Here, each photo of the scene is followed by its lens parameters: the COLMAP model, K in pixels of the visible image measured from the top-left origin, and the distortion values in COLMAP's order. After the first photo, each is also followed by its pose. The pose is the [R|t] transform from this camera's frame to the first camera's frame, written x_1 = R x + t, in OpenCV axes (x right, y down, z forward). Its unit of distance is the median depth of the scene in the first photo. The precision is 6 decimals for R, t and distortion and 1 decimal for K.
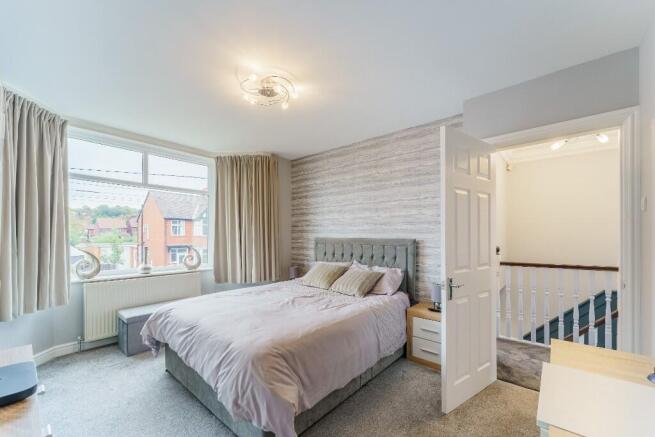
lens RADIAL K [[258.9, 0, 327.2], [0, 258.9, 233.6], [0, 0, 1]] dist [0.000151, -0.000075]
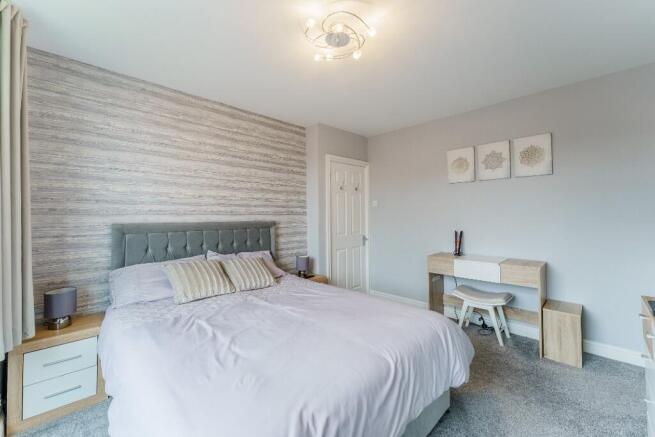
lens RADIAL K [[268.8, 0, 325.1], [0, 268.8, 222.1], [0, 0, 1]] dist [-0.000630, -0.000569]
pose [[0.094353, -0.025689, 0.995207, -0.594687], [0.000654, 0.999668, 0.025742, -0.002651], [-0.995539, -0.001778, 0.094339, 0.515593]]
